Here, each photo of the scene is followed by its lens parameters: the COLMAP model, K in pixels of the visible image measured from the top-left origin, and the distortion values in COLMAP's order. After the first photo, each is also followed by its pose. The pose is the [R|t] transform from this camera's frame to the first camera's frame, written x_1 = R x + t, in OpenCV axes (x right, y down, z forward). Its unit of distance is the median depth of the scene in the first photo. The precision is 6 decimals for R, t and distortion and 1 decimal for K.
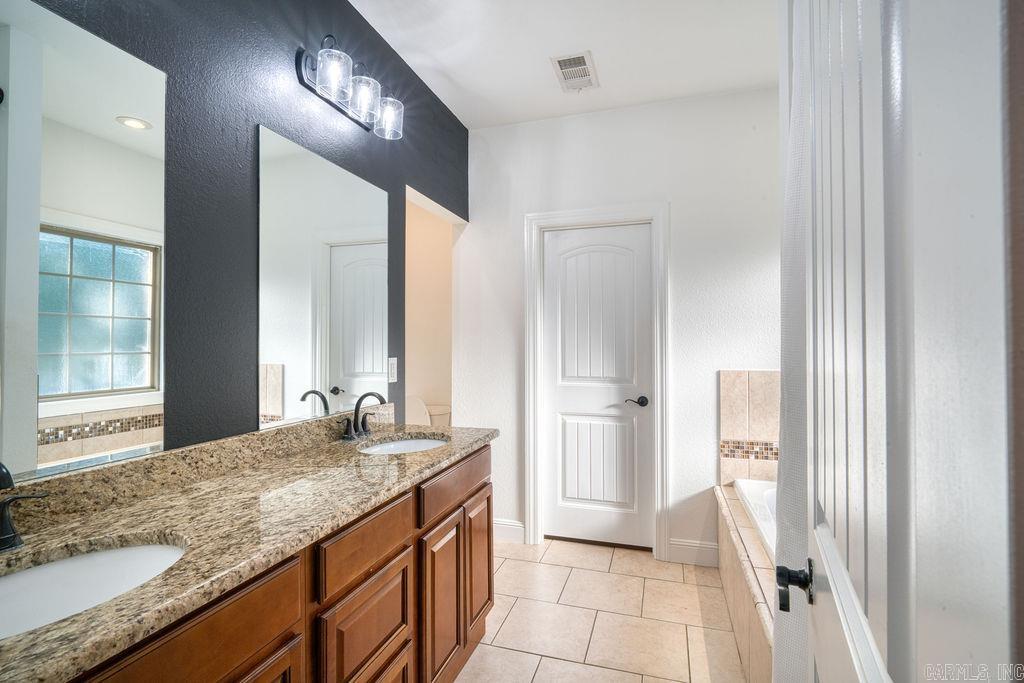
lens RADIAL K [[475.2, 0, 515.0], [0, 475.2, 341.3], [0, 0, 1]] dist [-0.001188, -0.007048]
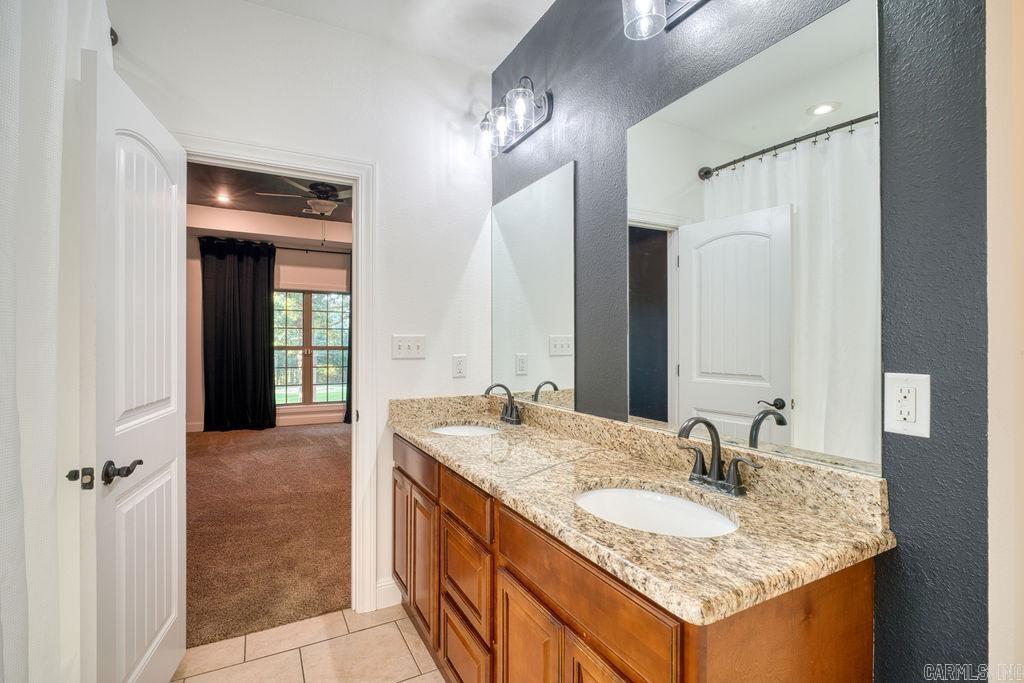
lens RADIAL K [[475.2, 0, 515.0], [0, 475.2, 341.3], [0, 0, 1]] dist [-0.001188, -0.007048]
pose [[-0.697644, 0.001620, -0.716443, 0.419798], [0.005475, 0.999980, -0.003070, 0.008884], [0.716424, -0.006064, -0.697639, 1.670251]]
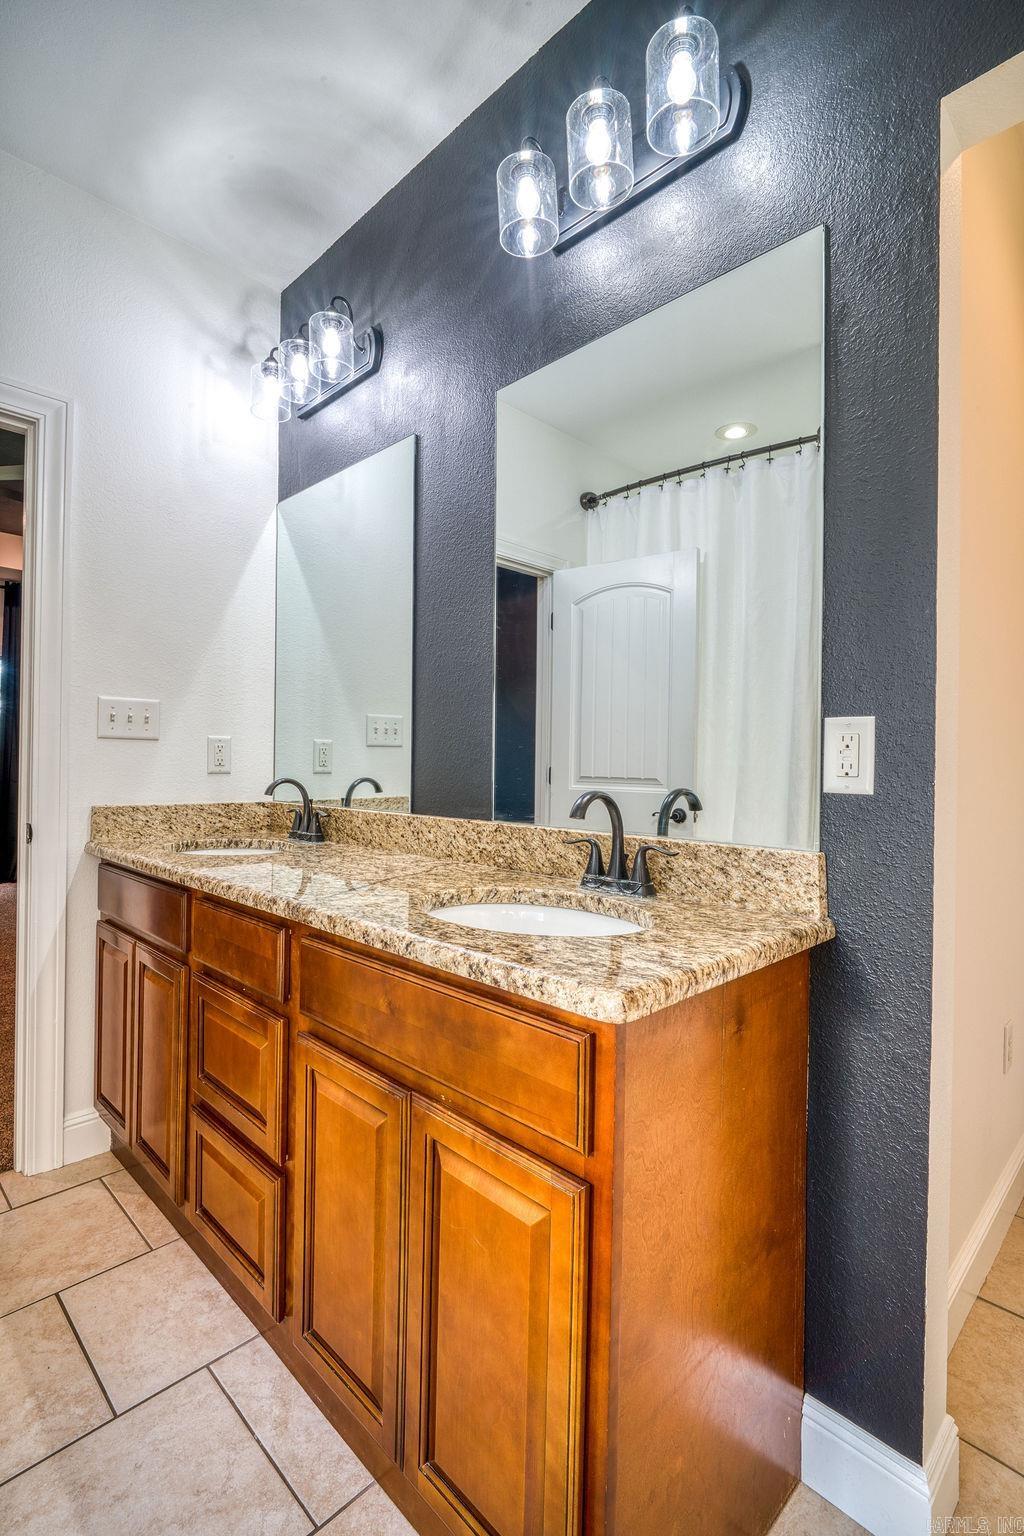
lens RADIAL K [[712.8, 0, 510.9], [0, 712.8, 766.3], [0, 0, 1]] dist [-0.001188, -0.007048]
pose [[-0.460026, -0.003233, -0.887899, 0.438085], [-0.008384, 0.999965, 0.000703, 0.110753], [0.887866, 0.007768, -0.460037, 1.632289]]
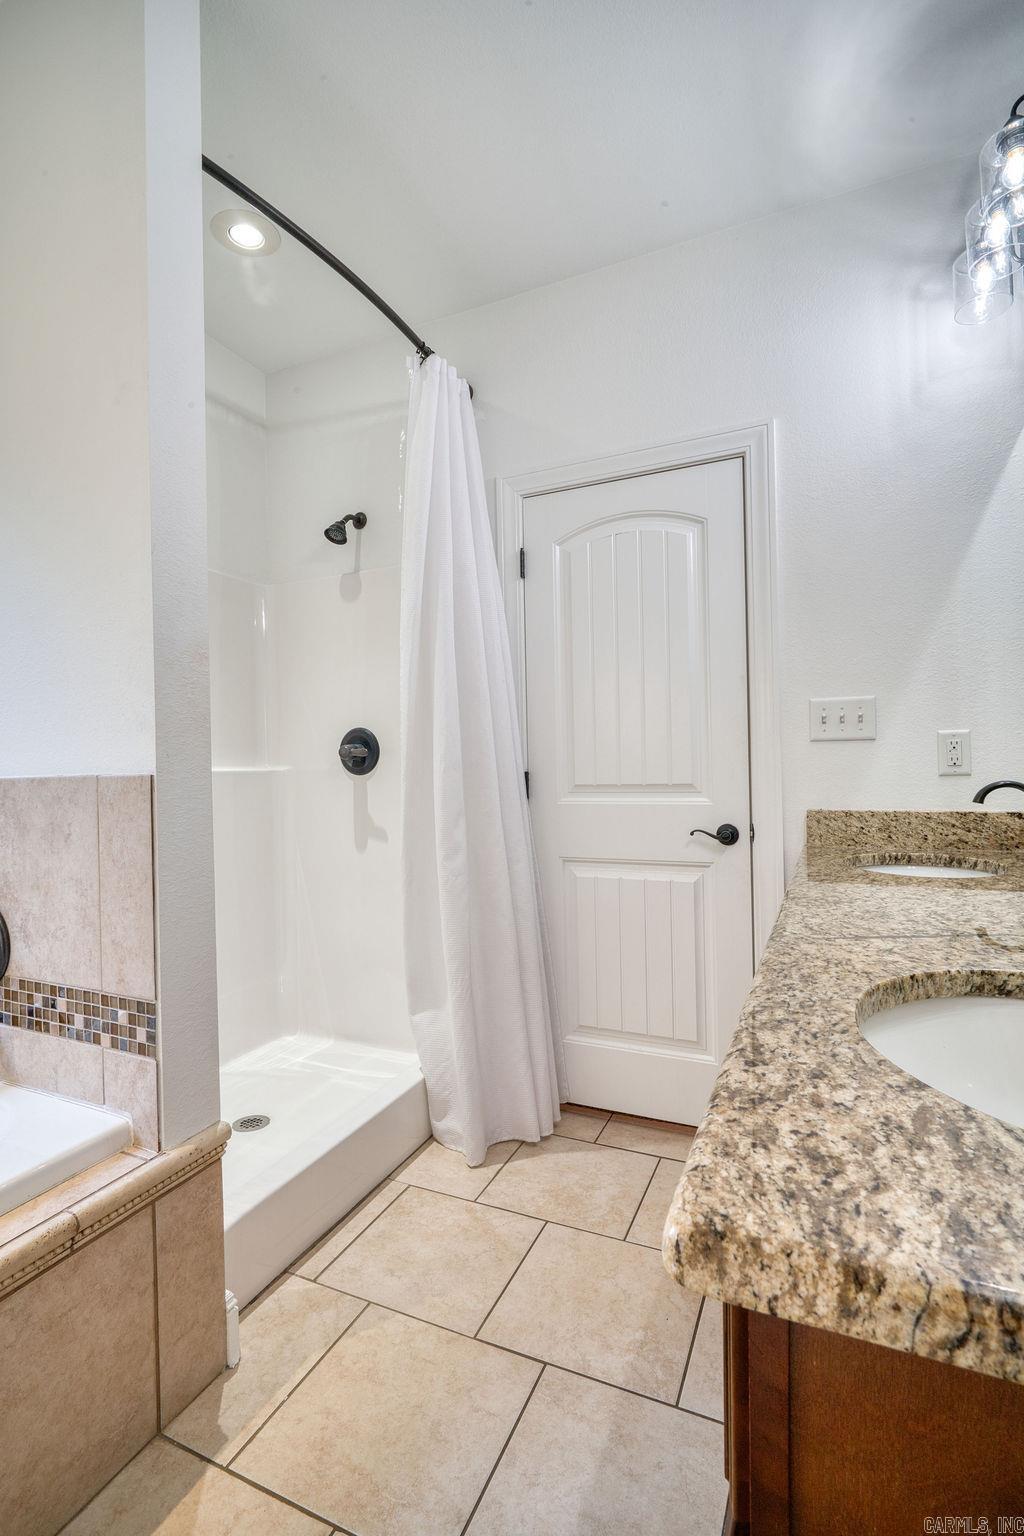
lens RADIAL K [[712.8, 0, 510.9], [0, 712.8, 766.3], [0, 0, 1]] dist [-0.001188, -0.007048]
pose [[-0.991950, 0.019716, 0.125084, -0.028568], [0.018574, 0.999775, -0.010287, 0.115024], [-0.125259, -0.007881, -0.992093, 1.725492]]
